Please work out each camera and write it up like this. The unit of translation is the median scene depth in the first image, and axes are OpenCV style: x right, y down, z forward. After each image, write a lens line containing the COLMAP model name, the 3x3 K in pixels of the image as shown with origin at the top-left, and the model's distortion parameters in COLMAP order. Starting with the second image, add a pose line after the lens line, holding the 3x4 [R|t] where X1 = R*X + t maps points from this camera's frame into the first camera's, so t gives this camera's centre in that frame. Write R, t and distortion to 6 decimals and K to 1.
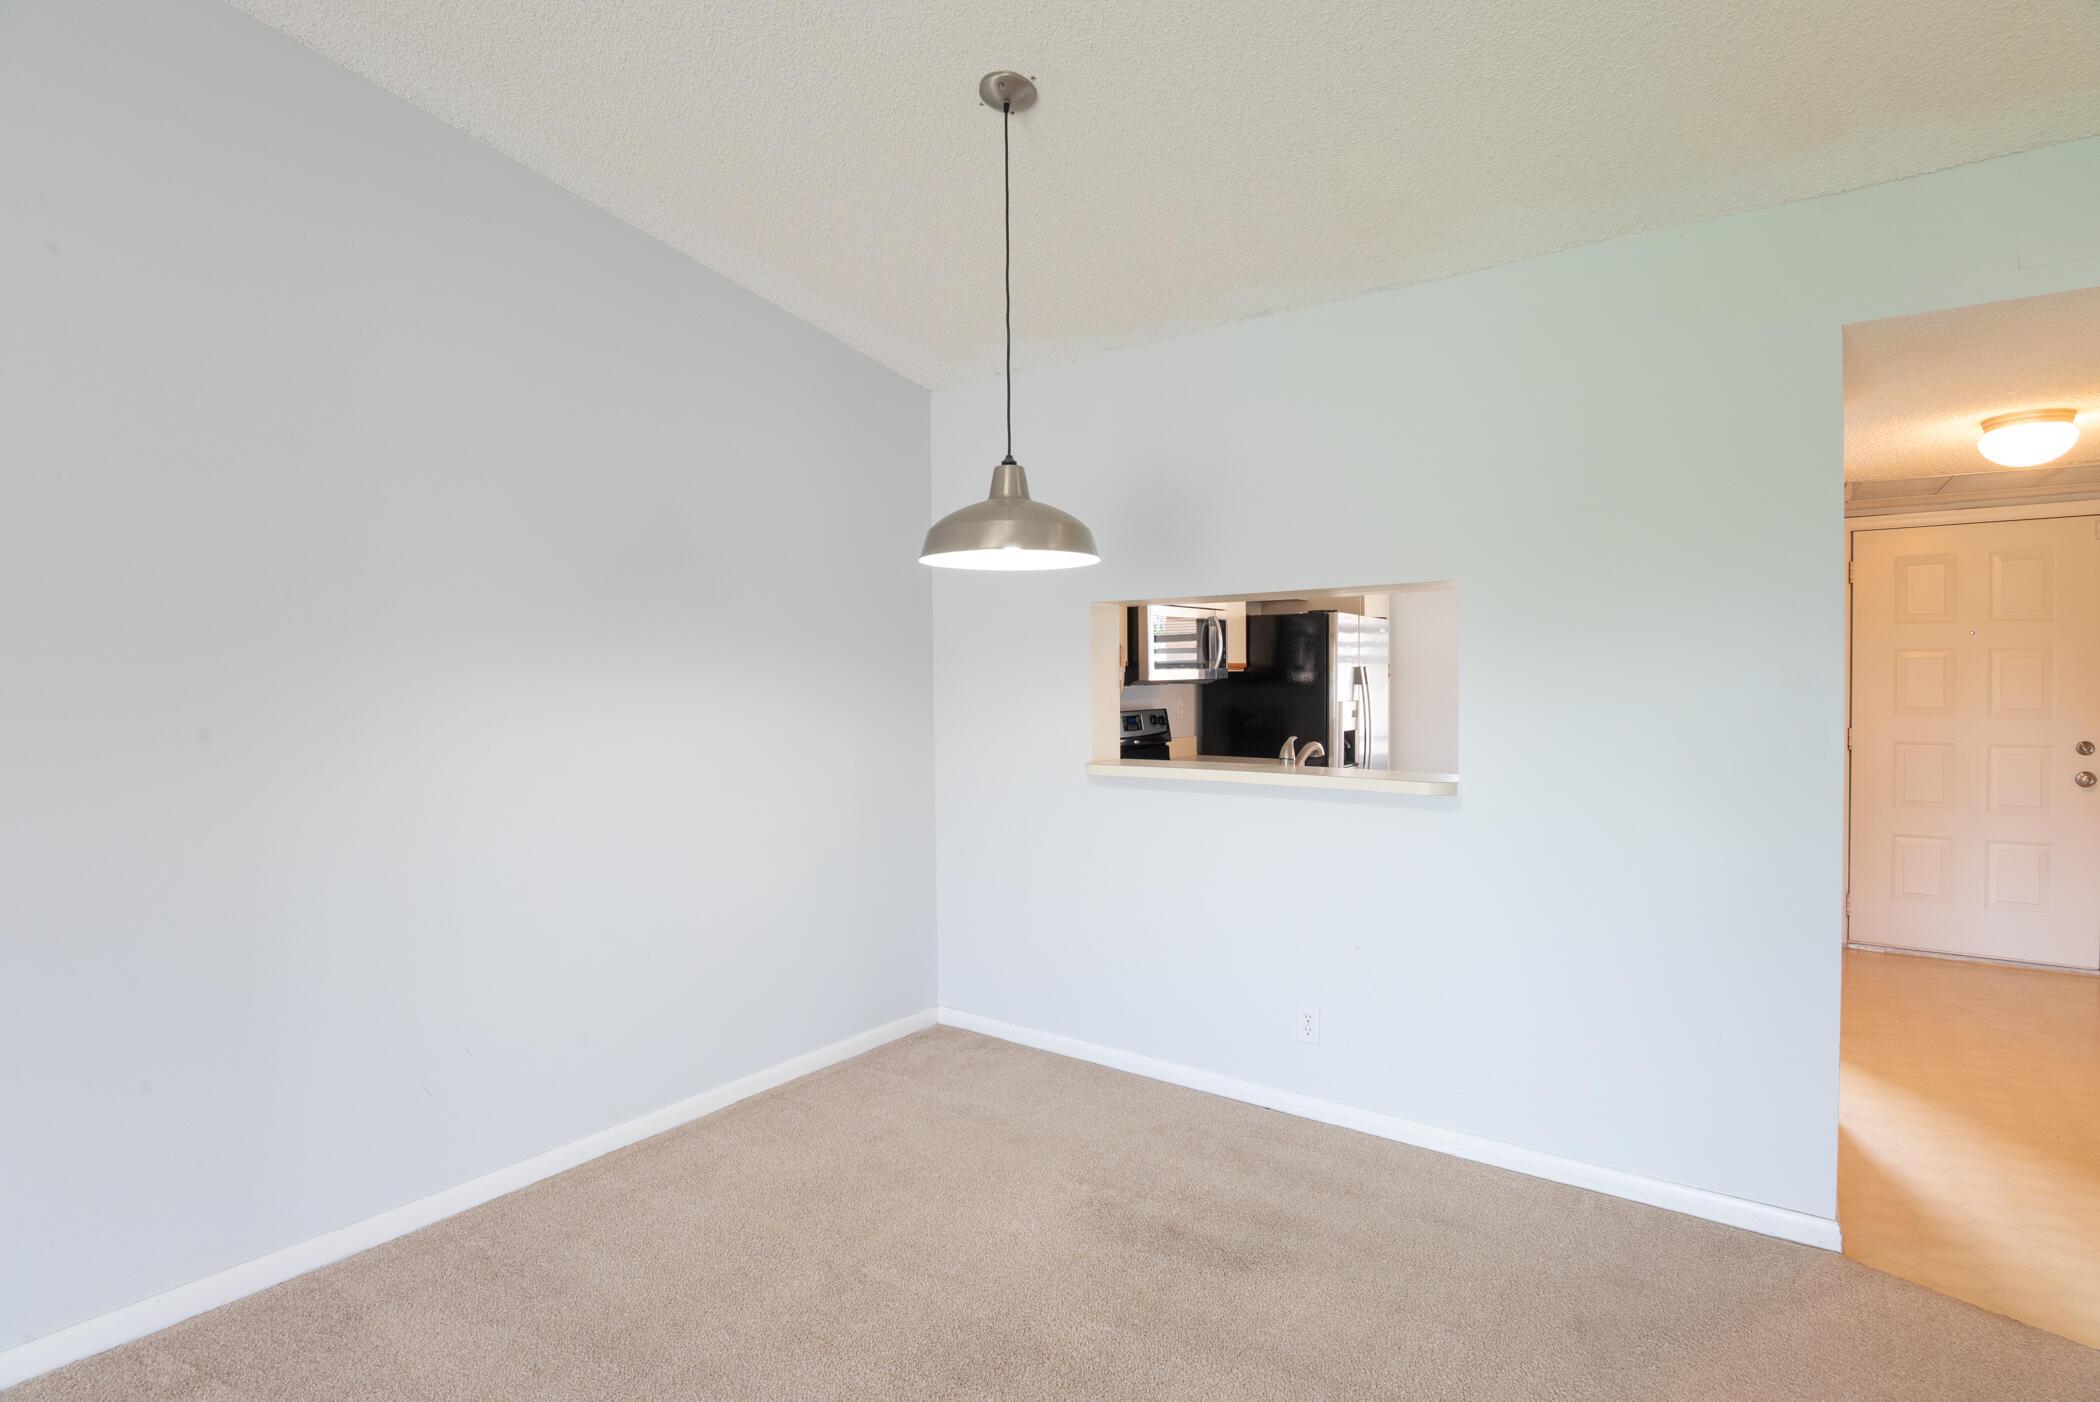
lens RADIAL K [[1058.5, 0, 1038.0], [0, 1058.5, 714.4], [0, 0, 1]] dist [-0.023160, 0.001824]
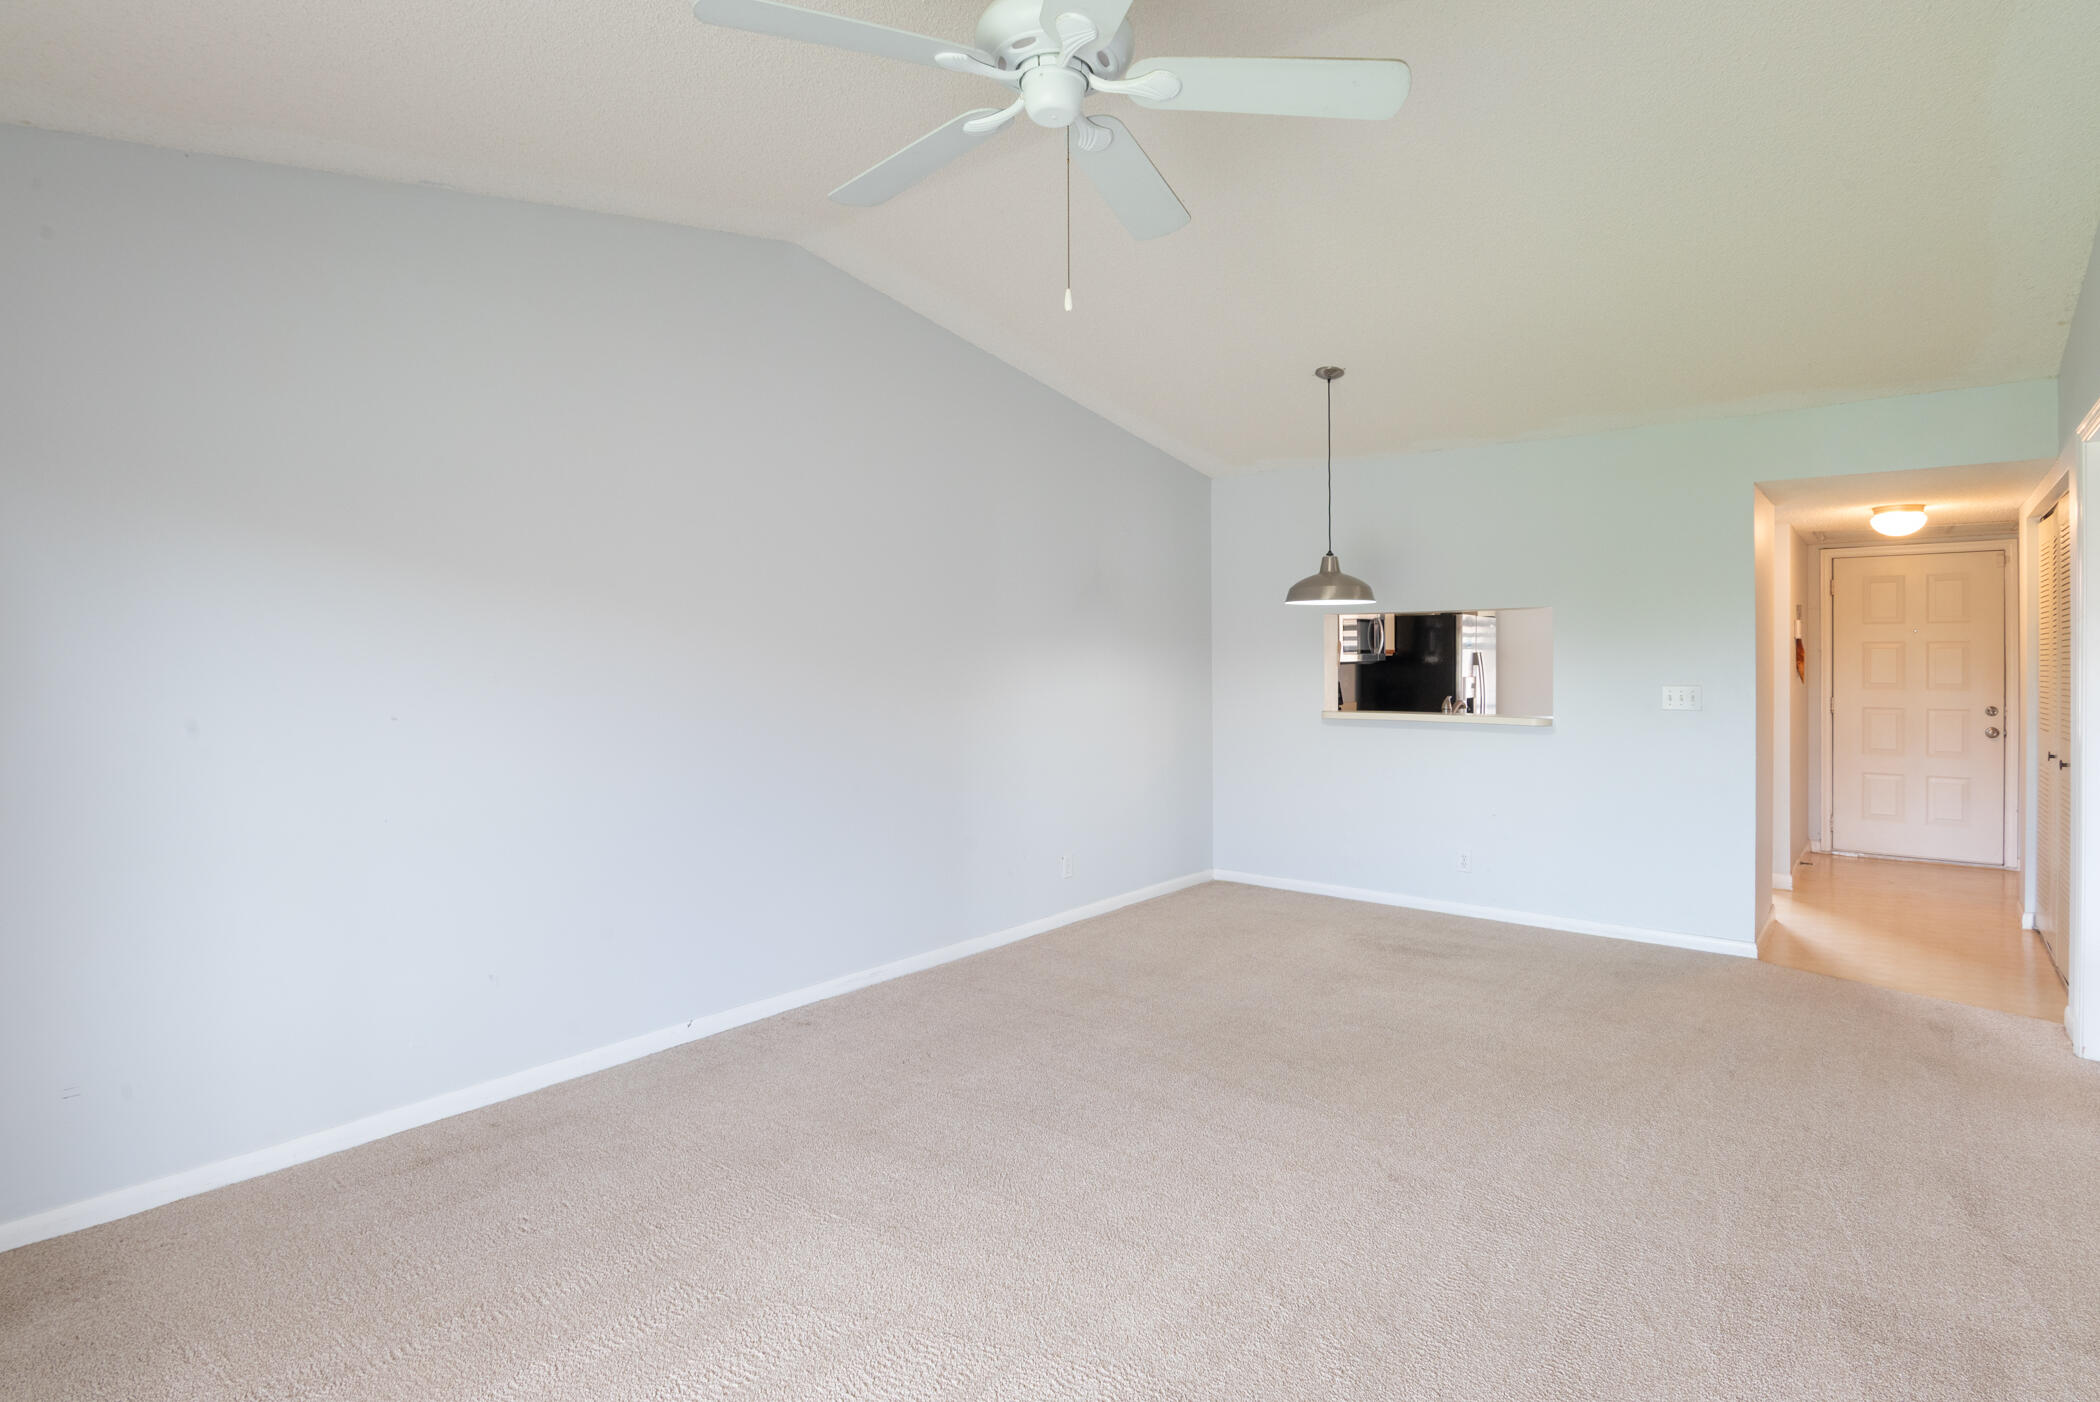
lens RADIAL K [[1058.5, 0, 1058.2], [0, 1058.5, 678.4], [0, 0, 1]] dist [-0.023160, 0.001824]
pose [[0.998610, 0.006120, -0.052343, -0.211236], [-0.006860, 0.999879, -0.013960, 0.015085], [0.052251, 0.014300, 0.998532, -0.504737]]
